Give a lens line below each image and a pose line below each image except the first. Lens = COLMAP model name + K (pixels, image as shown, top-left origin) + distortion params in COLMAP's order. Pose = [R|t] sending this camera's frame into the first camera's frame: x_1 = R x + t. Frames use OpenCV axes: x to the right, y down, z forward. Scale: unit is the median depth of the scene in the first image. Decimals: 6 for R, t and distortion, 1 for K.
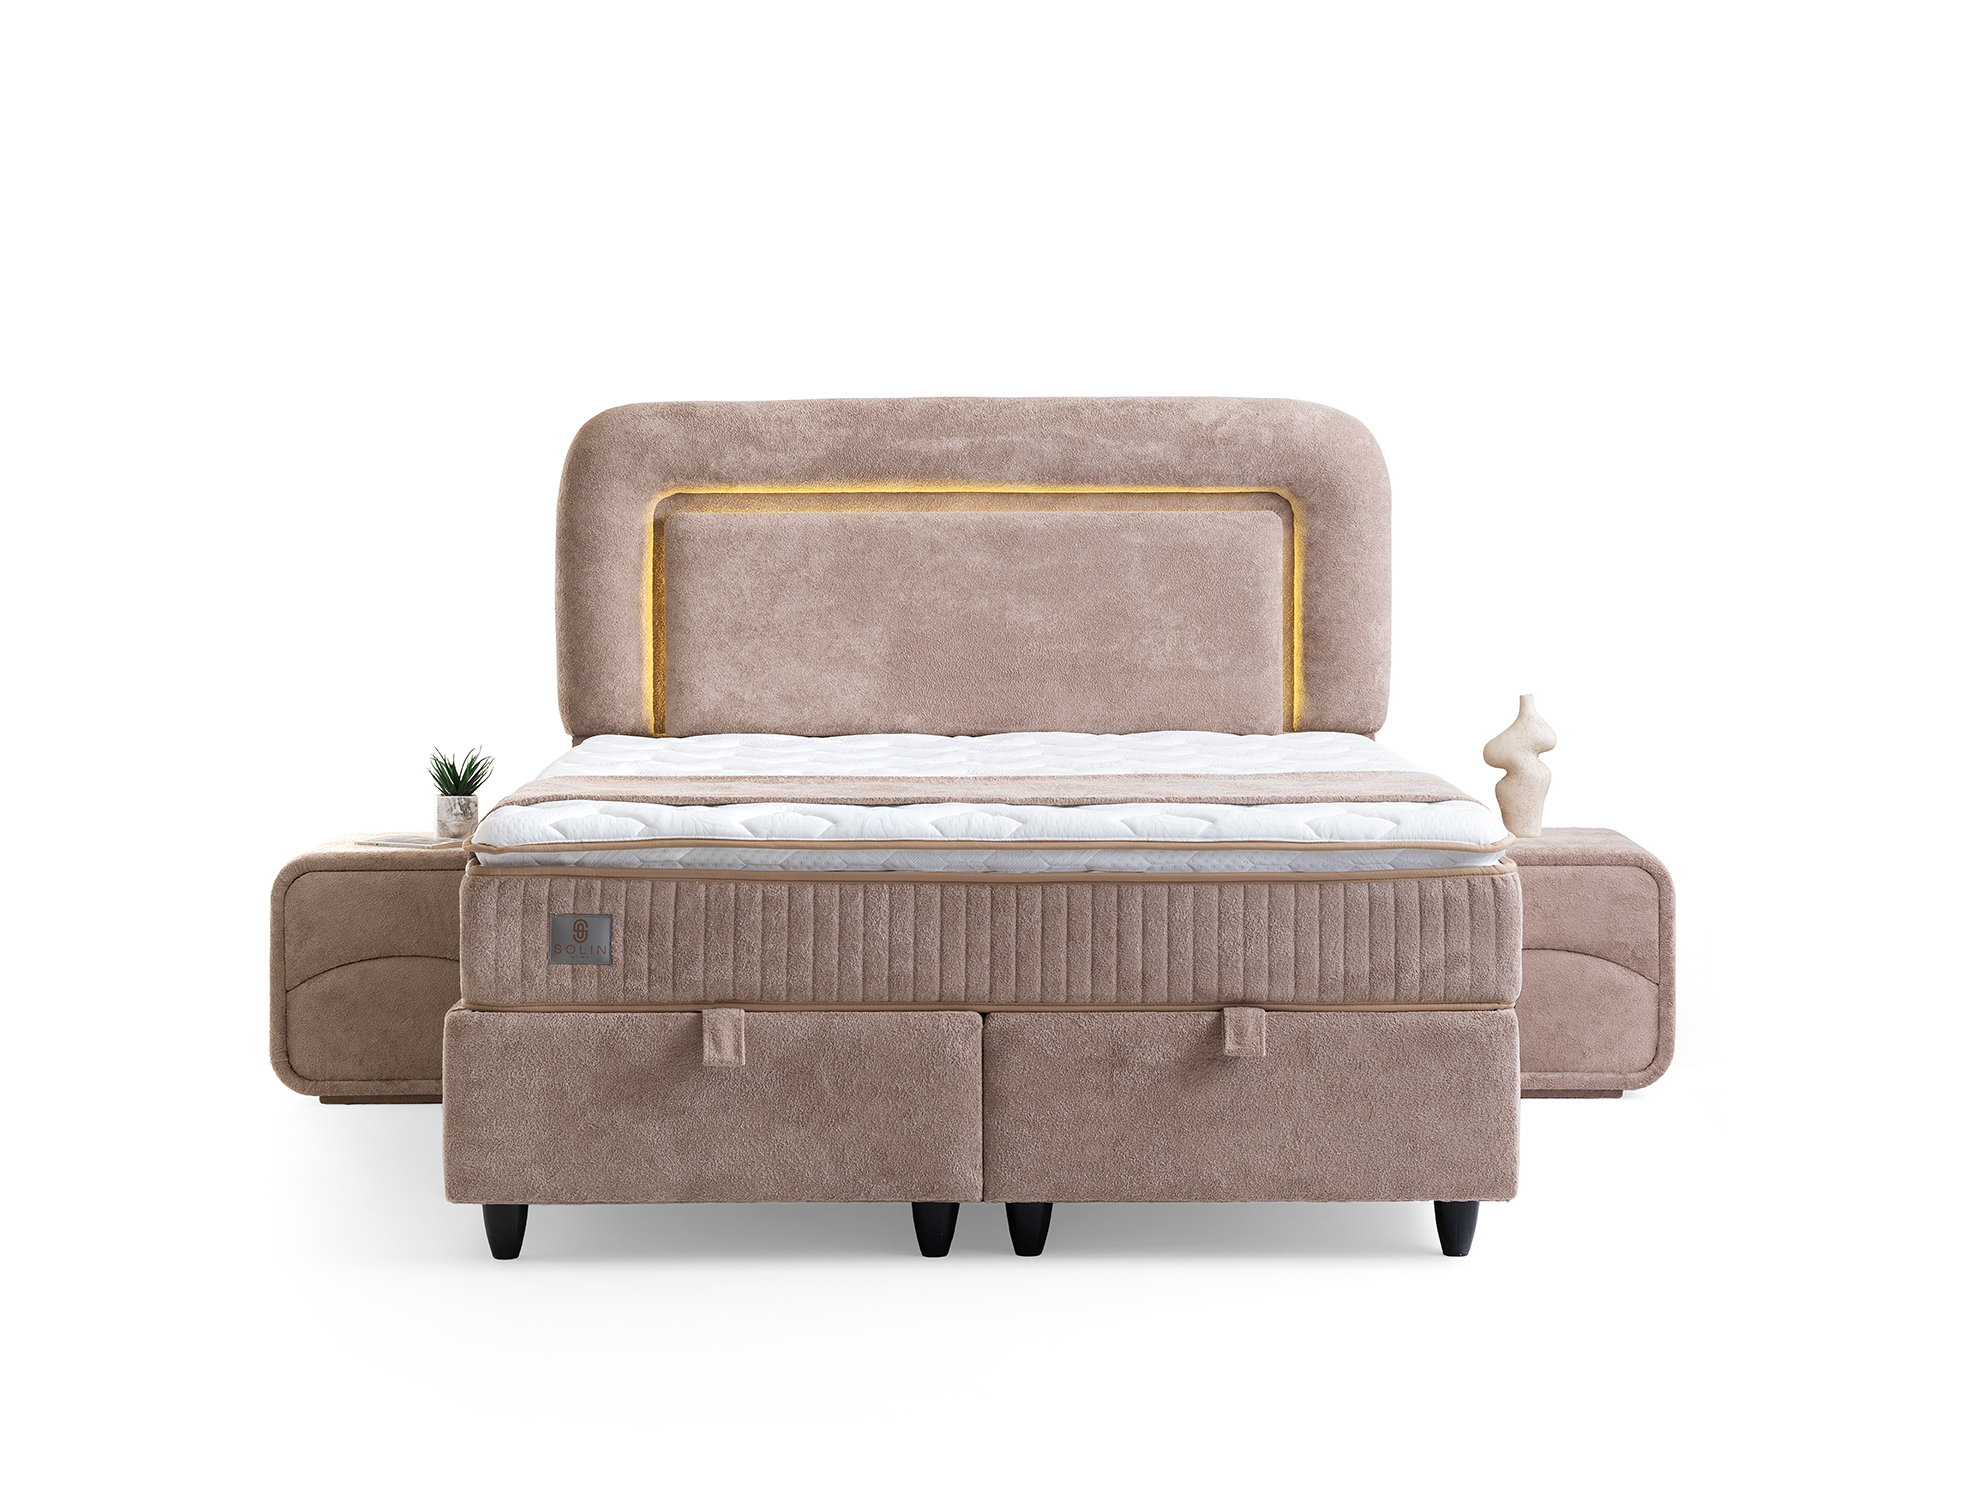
lens RADIAL K [[3942.4, 0, 995.0], [0, 3942.4, 667.9], [0, 0, 1]] dist [0.096914, 0.160630]
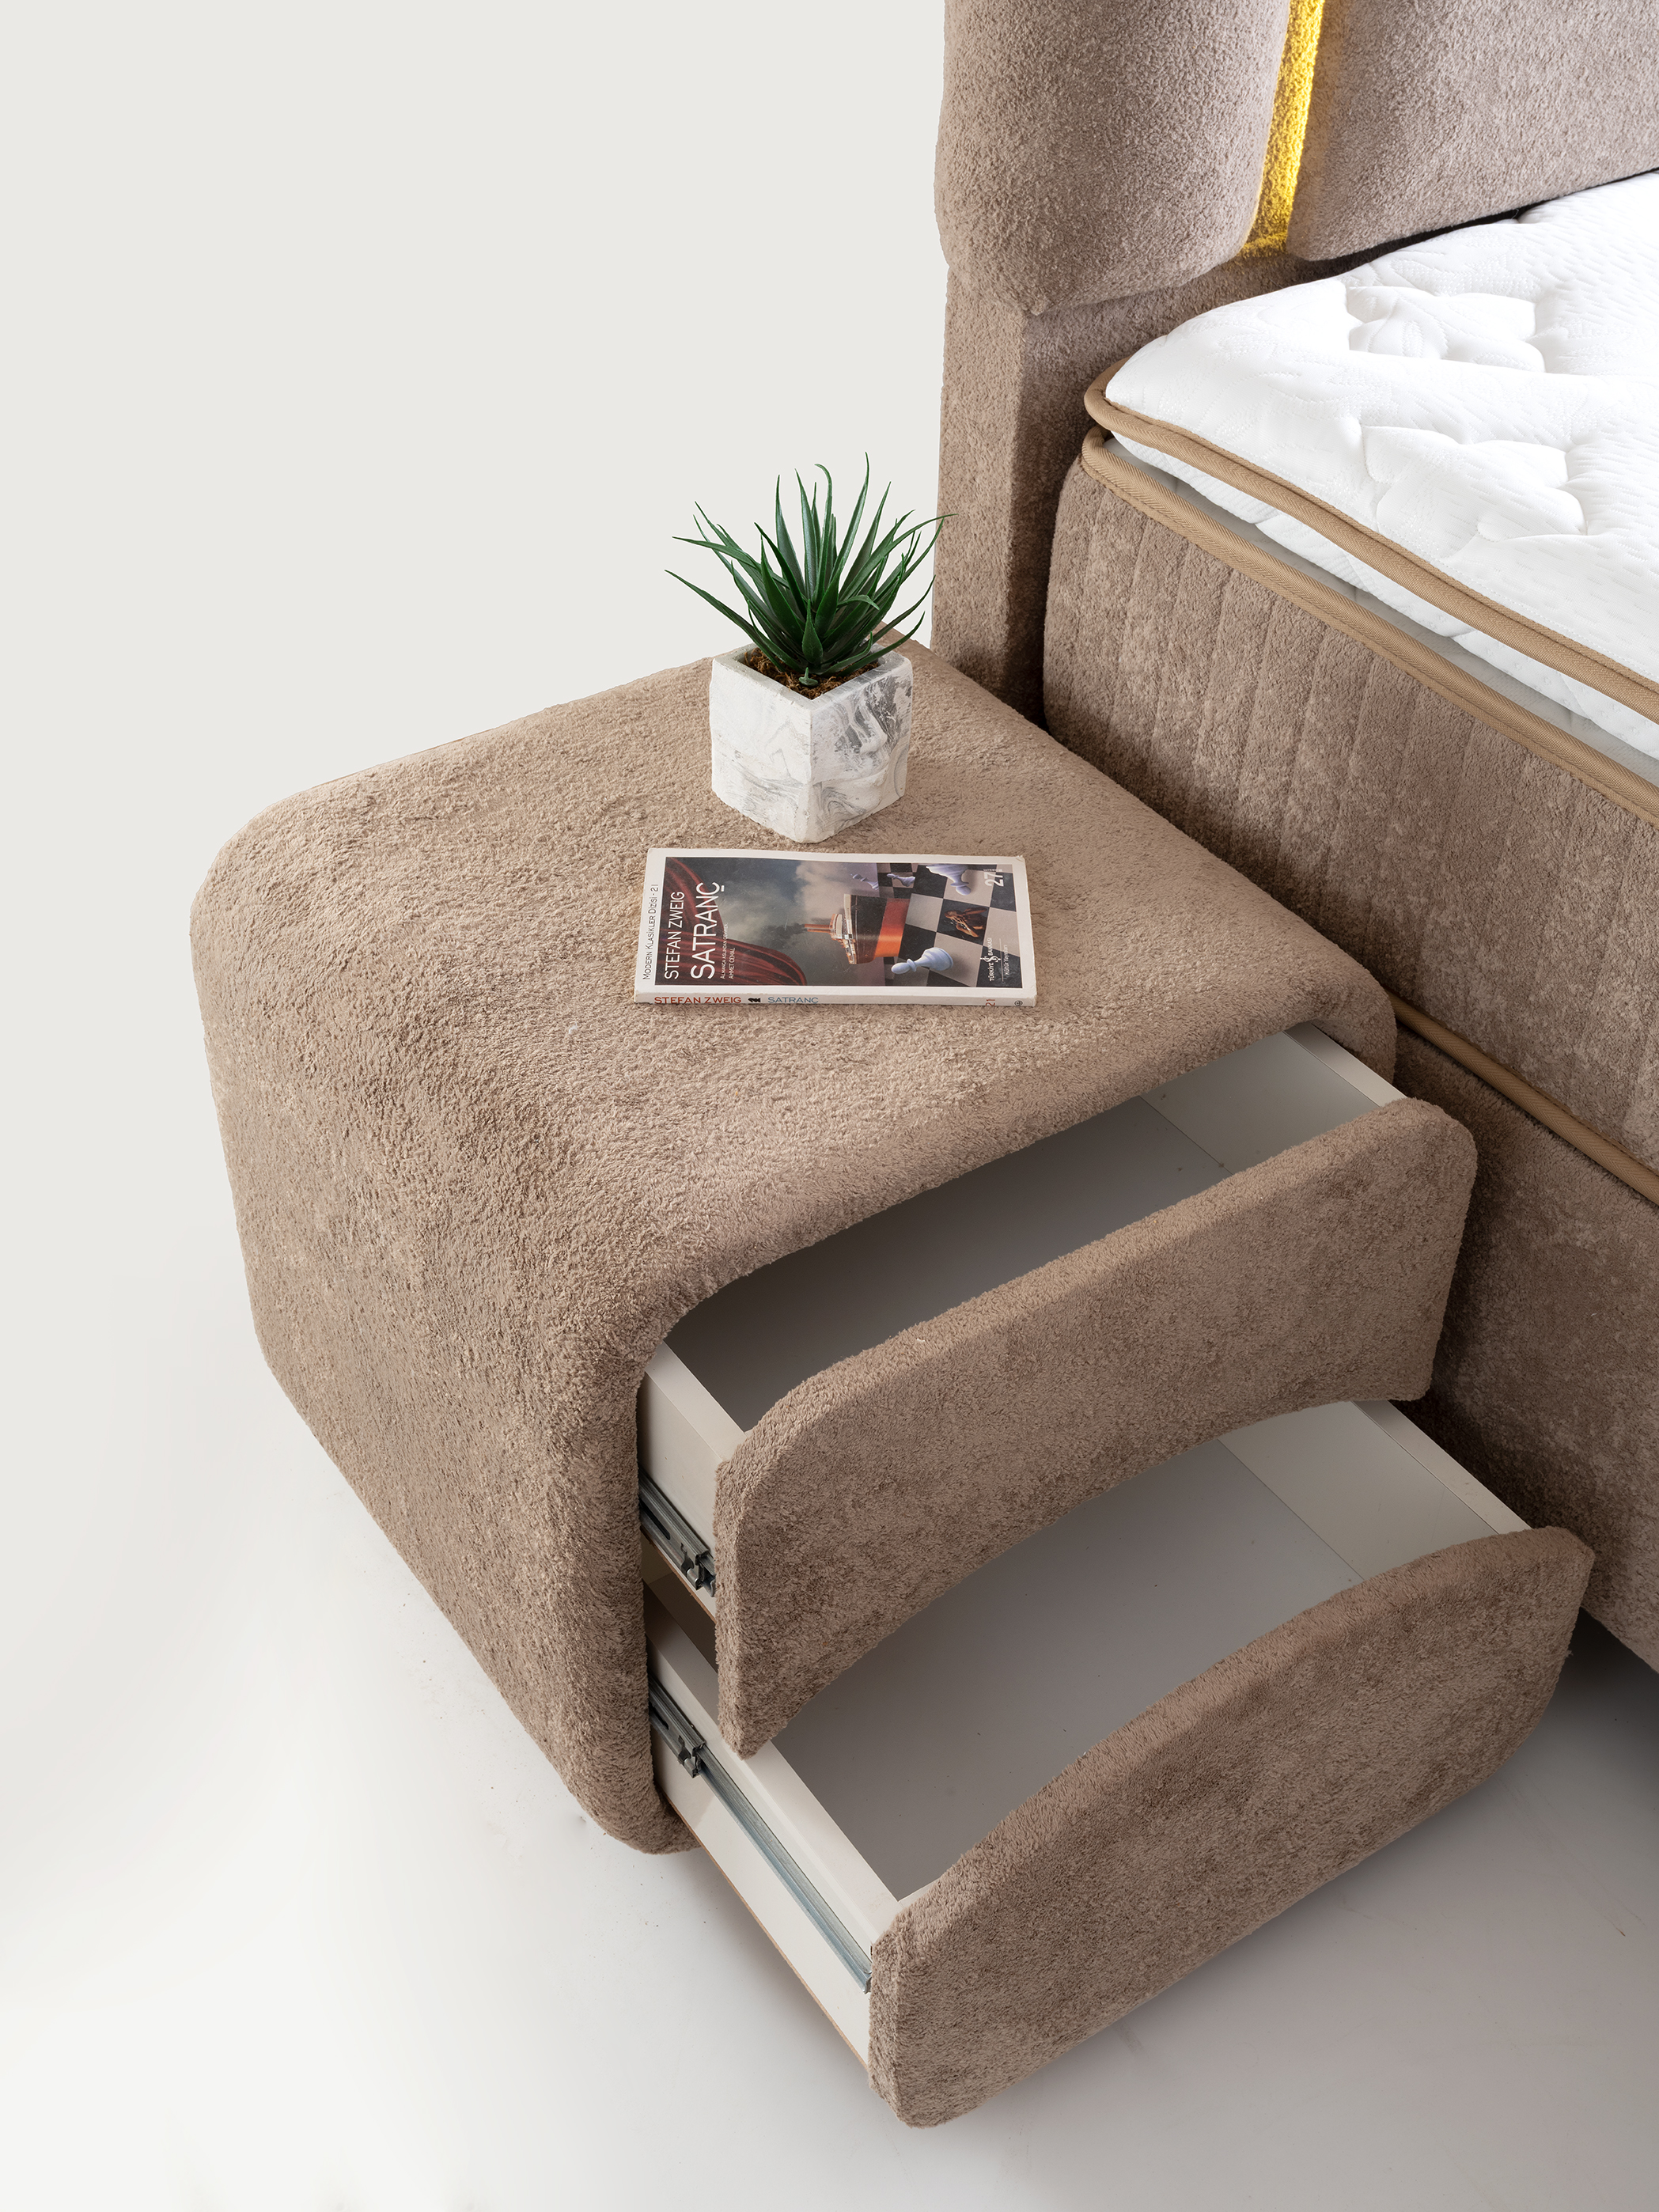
lens RADIAL K [[2658.4, 0, 829.5], [0, 2658.4, 1106.0], [0, 0, 1]] dist [-0.002857, 0.014334]
pose [[0.827932, -0.348175, 0.439662, -0.227395], [0.014287, 0.796791, 0.604086, -0.055113], [-0.560646, -0.493861, 0.664663, 0.857789]]
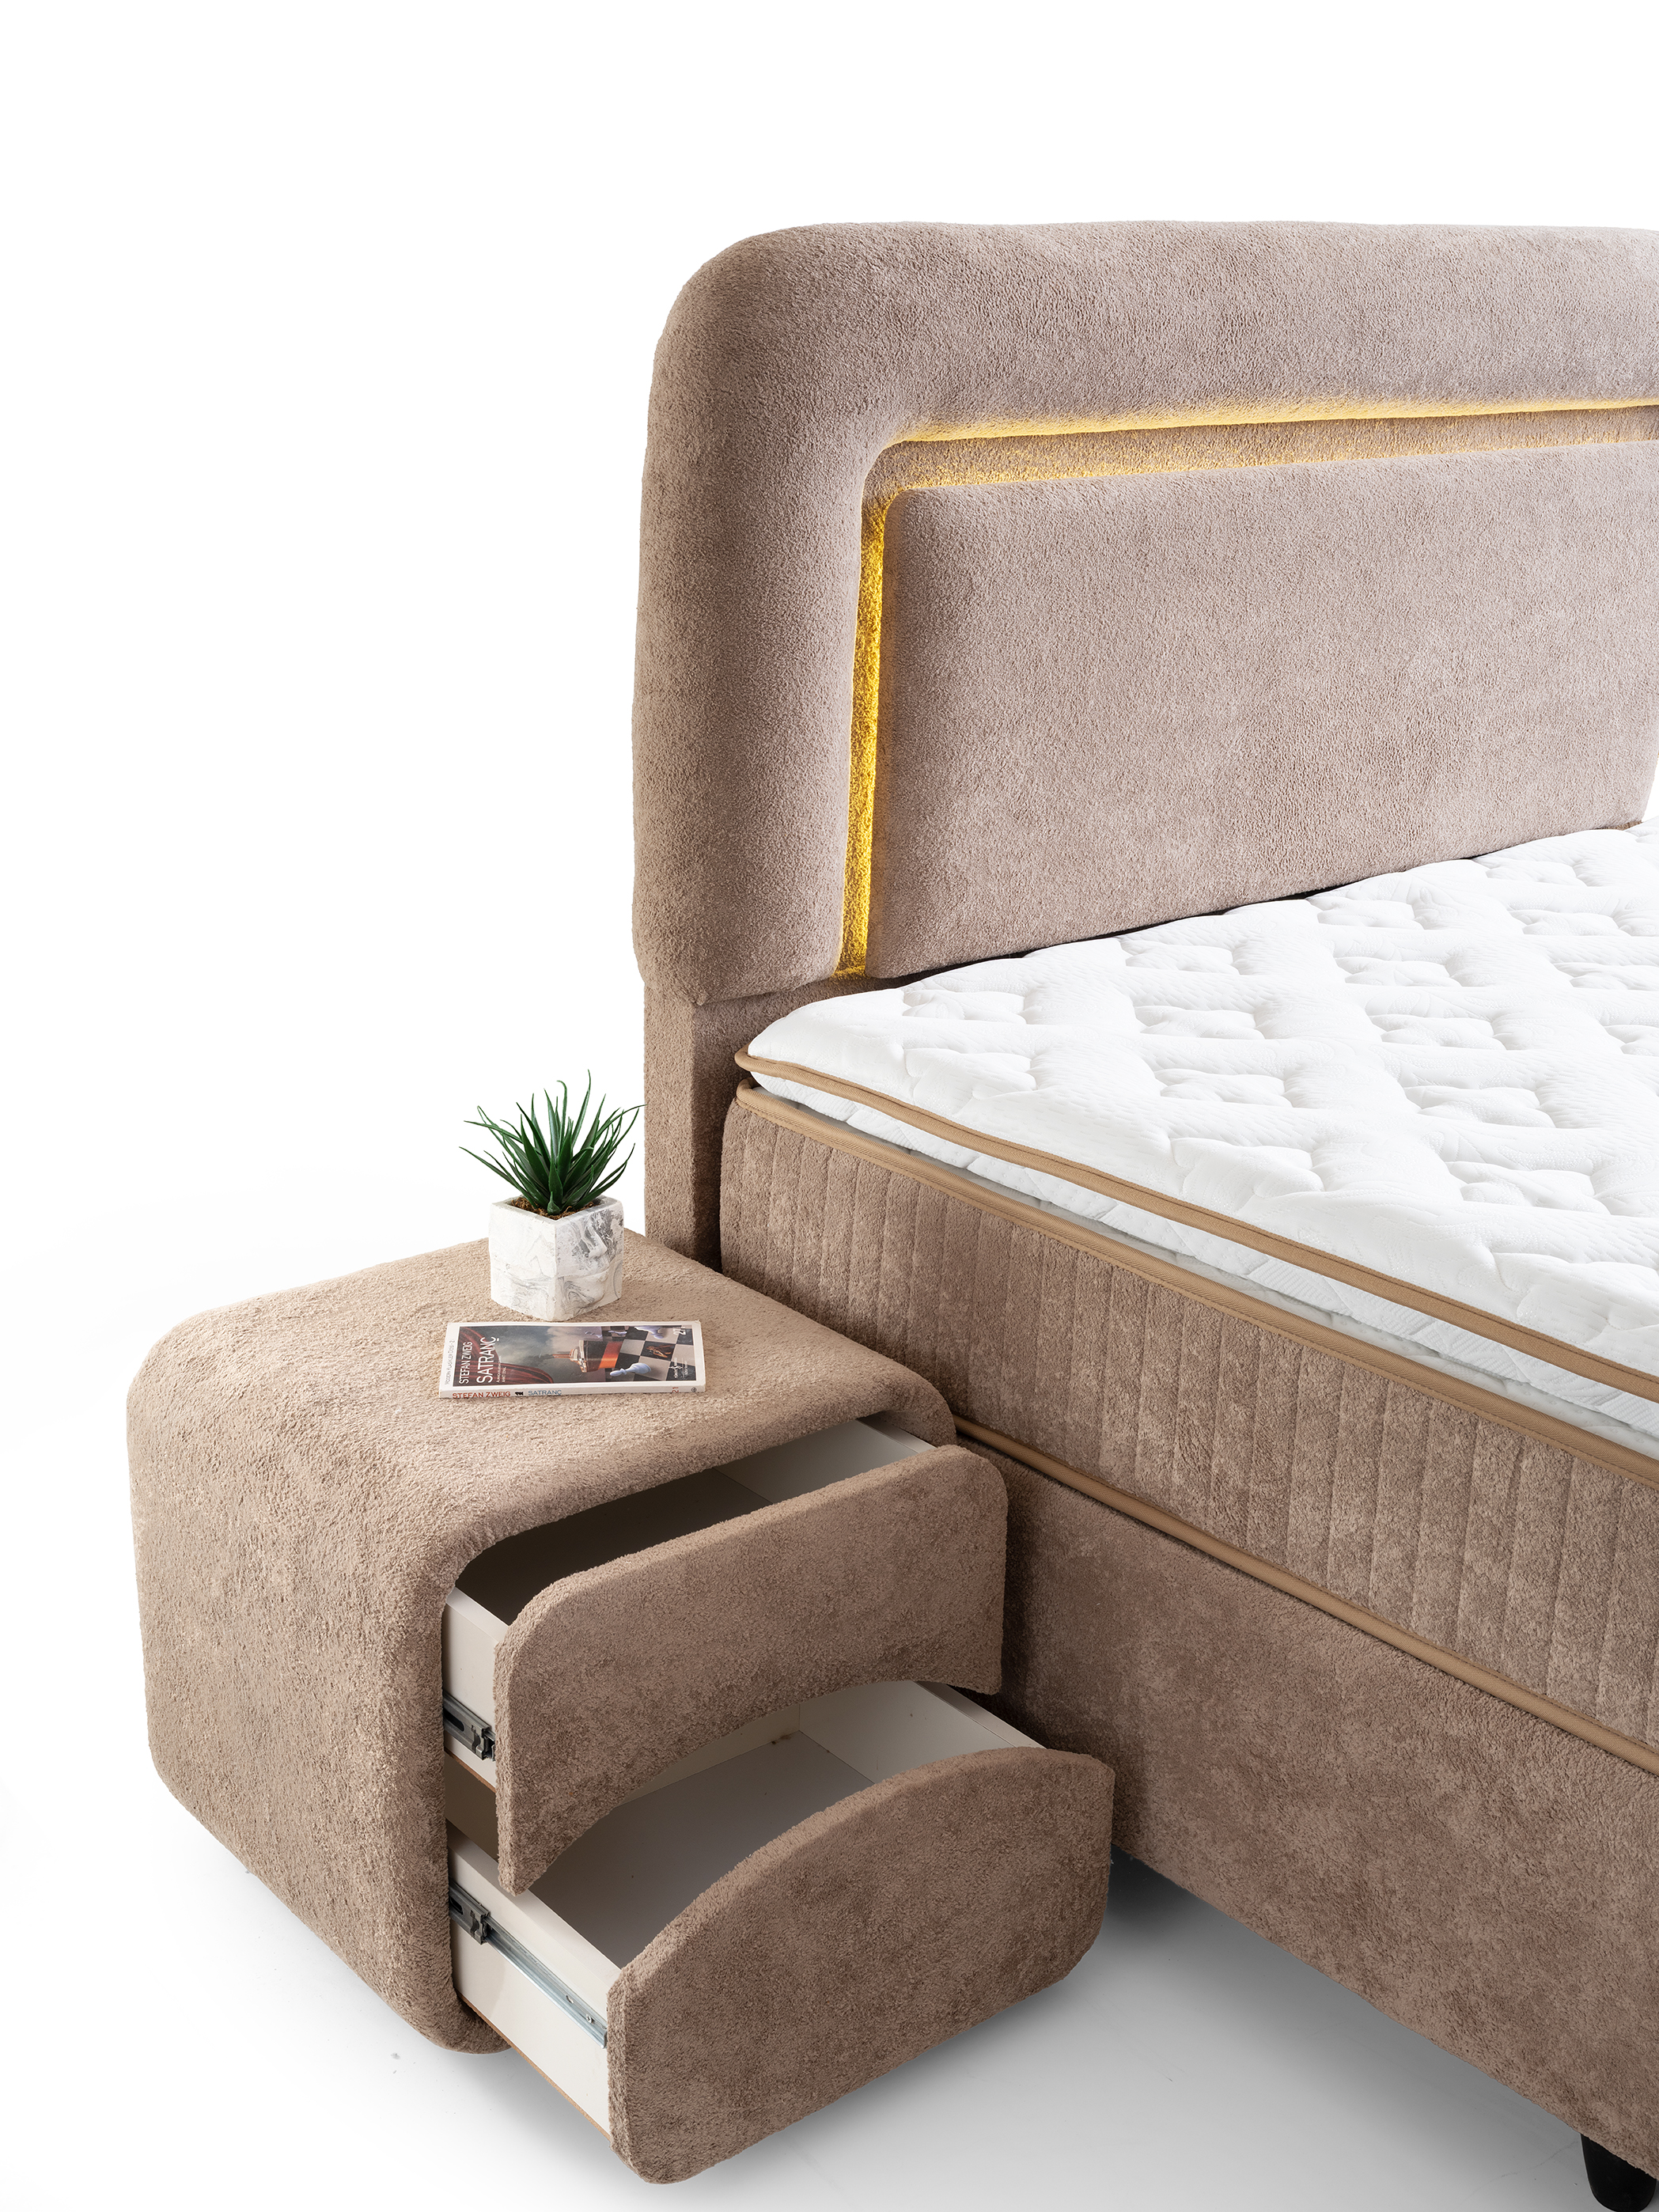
lens RADIAL K [[2658.4, 0, 829.5], [0, 2658.4, 1106.0], [0, 0, 1]] dist [-0.002857, 0.014334]
pose [[0.776768, -0.183150, 0.602567, -0.281617], [0.015308, 0.961988, 0.272663, -0.054259], [-0.629600, -0.202572, 0.750045, 0.769344]]
